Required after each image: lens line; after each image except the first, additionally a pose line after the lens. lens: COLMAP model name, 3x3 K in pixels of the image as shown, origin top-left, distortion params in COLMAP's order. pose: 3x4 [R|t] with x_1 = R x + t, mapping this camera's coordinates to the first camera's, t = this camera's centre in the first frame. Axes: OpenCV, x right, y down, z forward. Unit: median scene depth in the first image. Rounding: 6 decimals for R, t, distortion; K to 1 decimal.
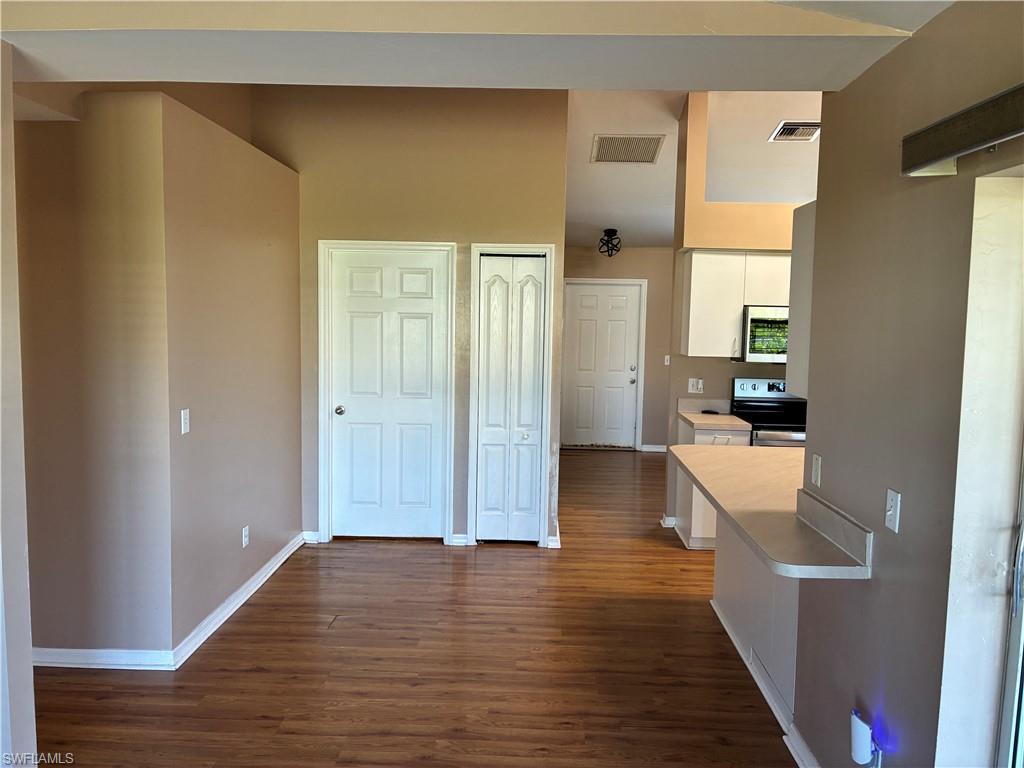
lens RADIAL K [[772.5, 0, 519.0], [0, 772.5, 379.5], [0, 0, 1]] dist [0.047949, -0.066544]
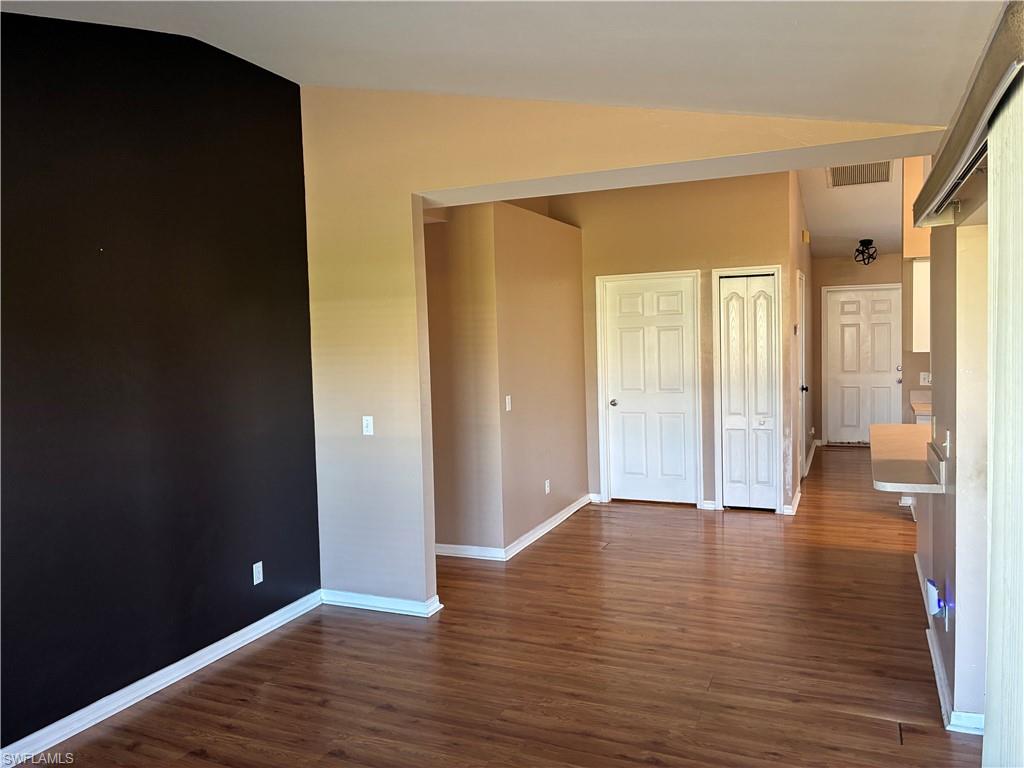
lens RADIAL K [[772.5, 0, 514.5], [0, 772.5, 381.0], [0, 0, 1]] dist [0.047949, -0.066544]
pose [[0.924066, -0.022591, -0.381564, 0.118559], [0.015676, 0.999652, -0.021221, 0.028513], [0.381911, 0.013628, 0.924099, -0.292028]]
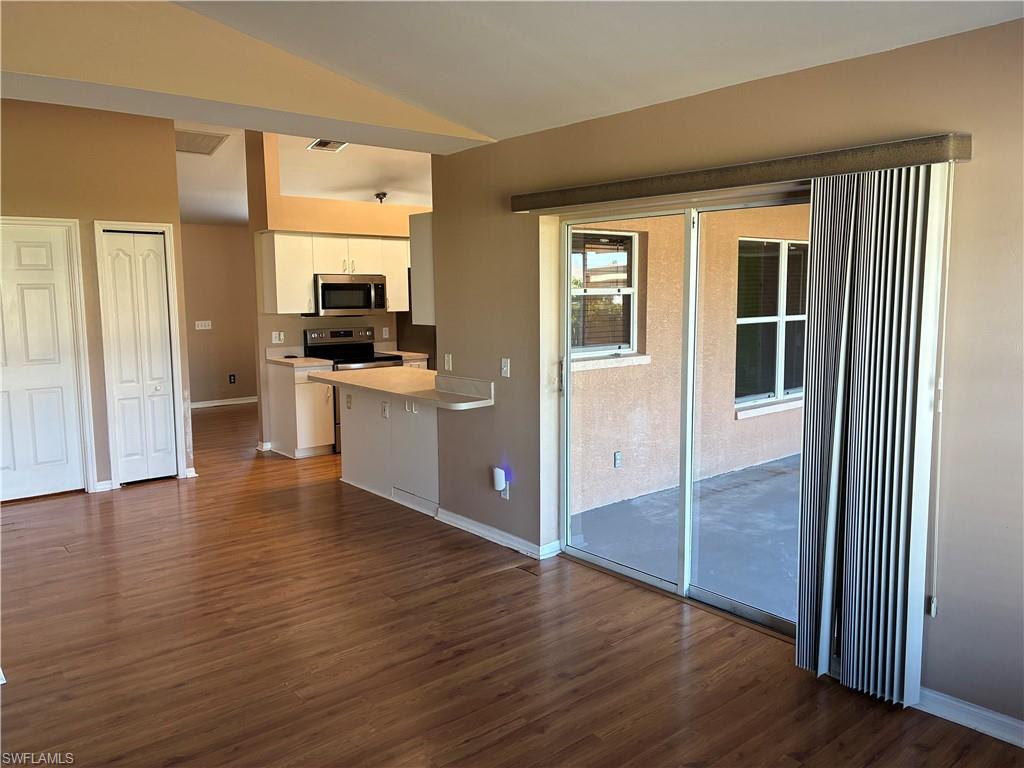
lens RADIAL K [[772.5, 0, 511.2], [0, 772.5, 382.2], [0, 0, 1]] dist [0.047949, -0.066544]
pose [[0.745901, -0.104398, 0.657824, -0.372990], [0.079630, 0.994534, 0.067542, 0.028609], [-0.661279, 0.002003, 0.750137, -0.243665]]
